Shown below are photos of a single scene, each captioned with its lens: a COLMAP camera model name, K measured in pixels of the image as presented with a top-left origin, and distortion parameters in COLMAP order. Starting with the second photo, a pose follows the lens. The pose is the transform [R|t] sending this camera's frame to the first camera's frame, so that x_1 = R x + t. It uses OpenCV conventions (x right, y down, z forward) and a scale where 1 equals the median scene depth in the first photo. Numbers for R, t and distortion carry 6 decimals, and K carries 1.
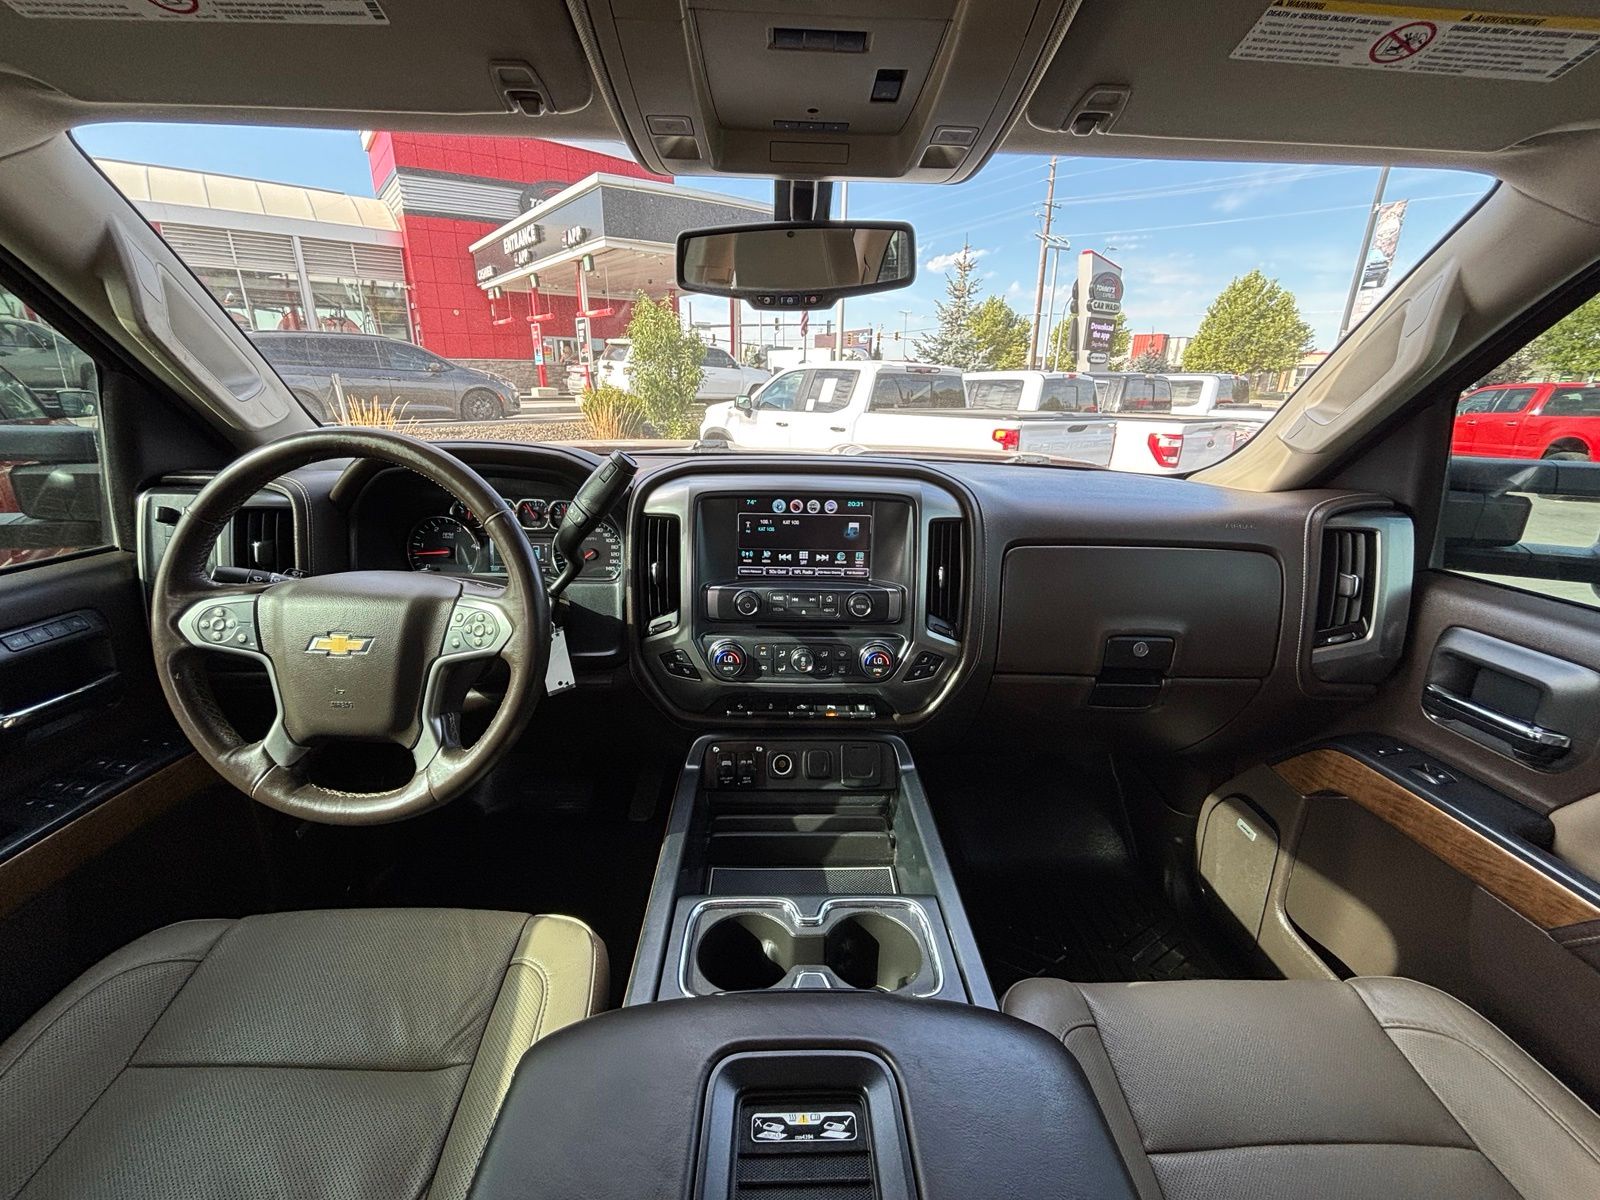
lens RADIAL K [[658.0, 0, 800.0], [0, 658.0, 600.0], [0, 0, 1]] dist [-0.010239, 0.000027]
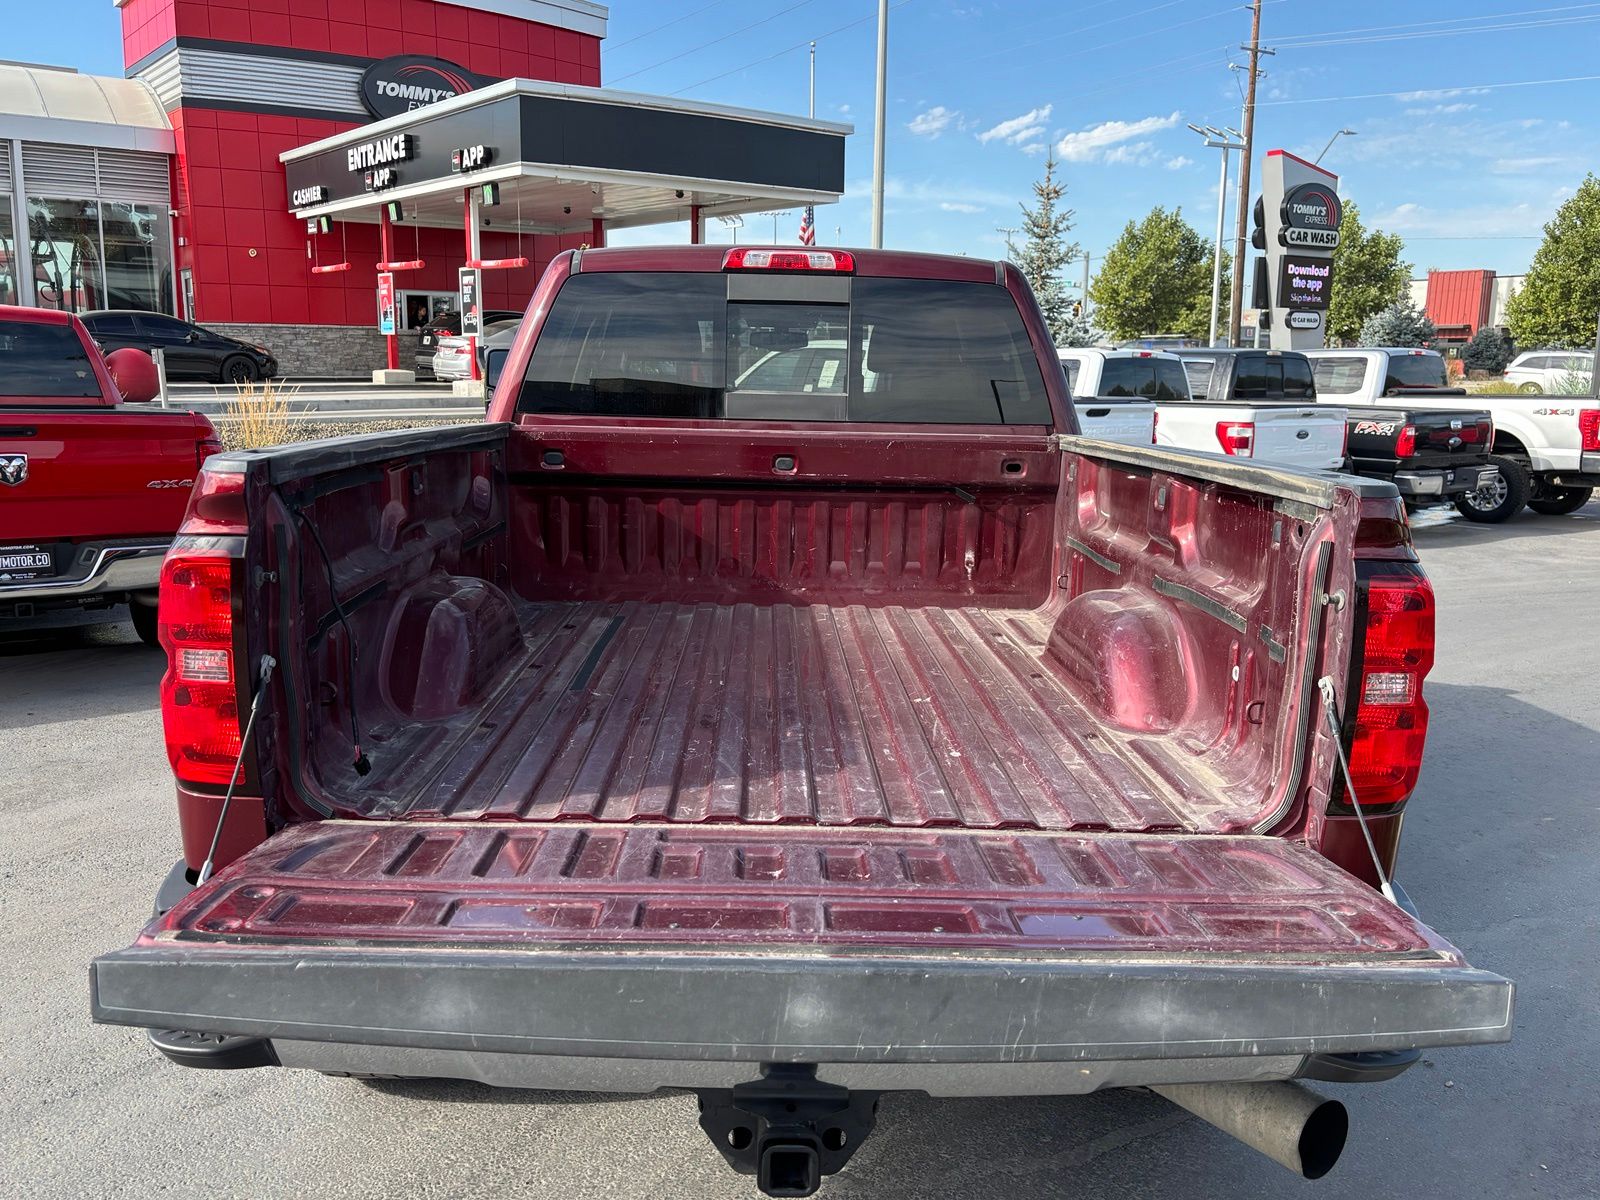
lens RADIAL K [[1332.1, 0, 800.0], [0, 1332.1, 600.0], [0, 0, 1]] dist [-0.003669, 0.073679]
pose [[0.999986, -0.000508, -0.005316, 0.006902], [-0.000250, 0.989910, -0.141697, 0.090917], [0.005335, 0.141696, 0.989896, -0.278245]]
